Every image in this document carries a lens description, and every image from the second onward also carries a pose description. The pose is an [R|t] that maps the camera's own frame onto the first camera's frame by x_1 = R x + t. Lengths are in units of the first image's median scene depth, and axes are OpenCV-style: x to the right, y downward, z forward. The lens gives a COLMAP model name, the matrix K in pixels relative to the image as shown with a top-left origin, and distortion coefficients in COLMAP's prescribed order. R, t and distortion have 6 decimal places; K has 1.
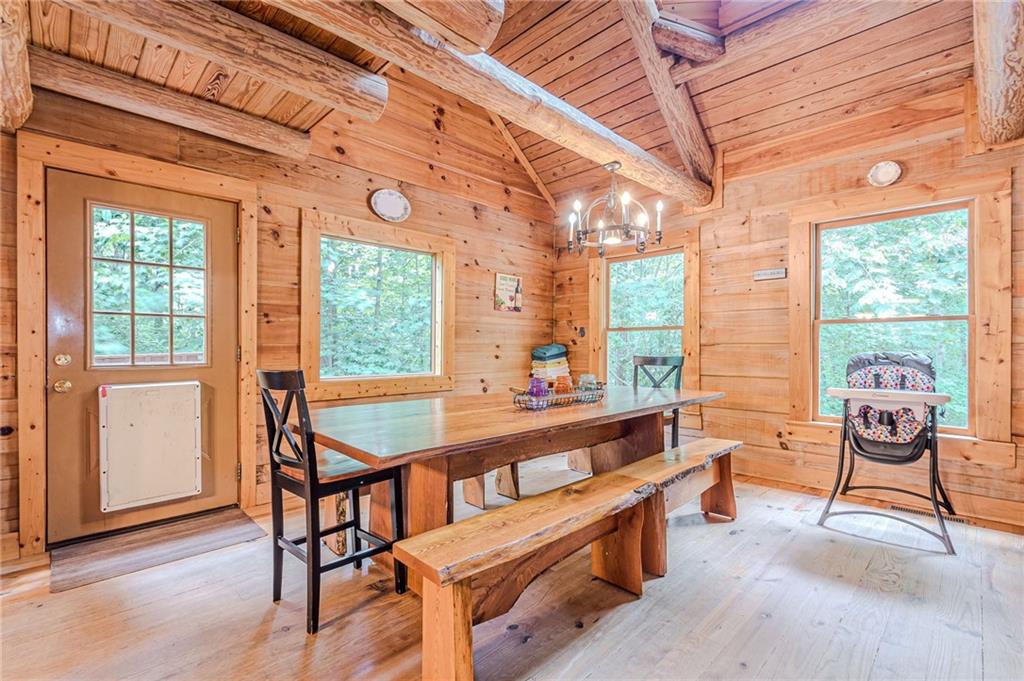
lens RADIAL K [[457.0, 0, 497.4], [0, 457.0, 347.4], [0, 0, 1]] dist [-0.000197, -0.000745]
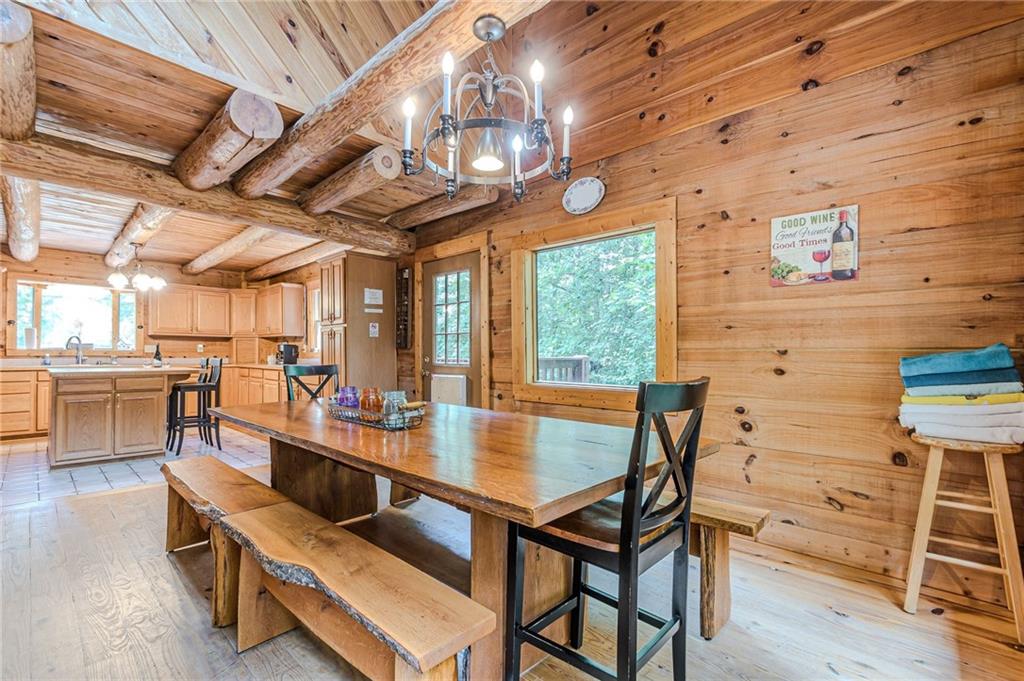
lens RADIAL K [[451.2, 0, 495.4], [0, 451.2, 353.3], [0, 0, 1]] dist [-0.001373, -0.000438]
pose [[0.040577, 0.001925, -0.999175, 0.663411], [-0.000027, 0.999998, 0.001925, -0.002594], [0.999176, -0.000051, 0.040577, 0.812628]]
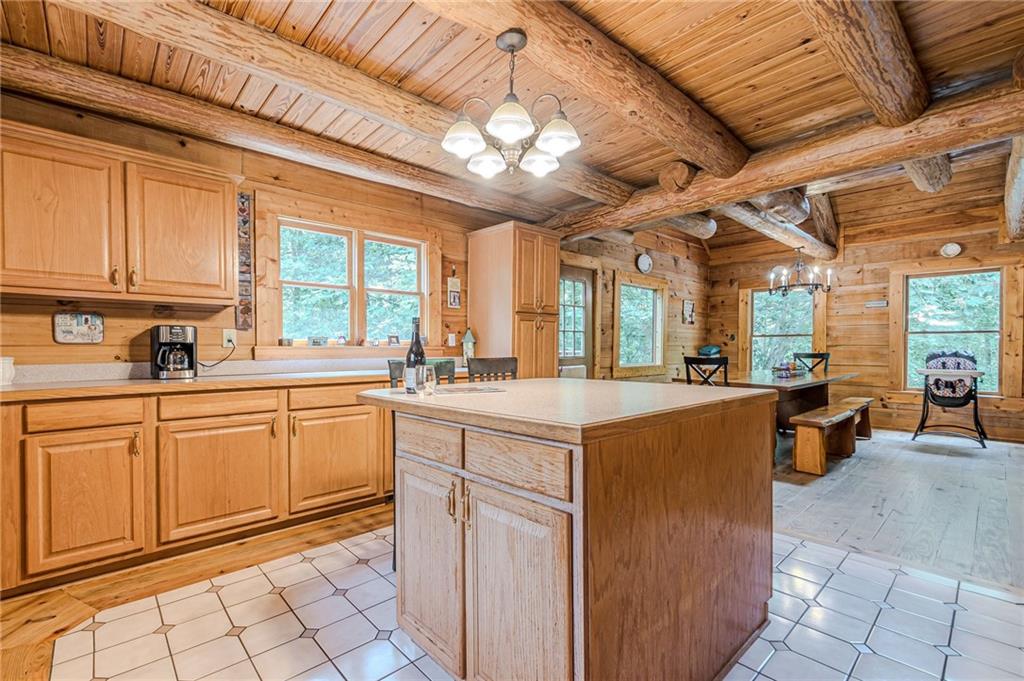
lens RADIAL K [[451.2, 0, 495.4], [0, 451.2, 353.3], [0, 0, 1]] dist [-0.001373, -0.000438]
pose [[0.999545, -0.000839, -0.030136, -0.752962], [0.001217, 0.999921, 0.012506, -0.001735], [0.030123, -0.012537, 0.999468, -0.698655]]
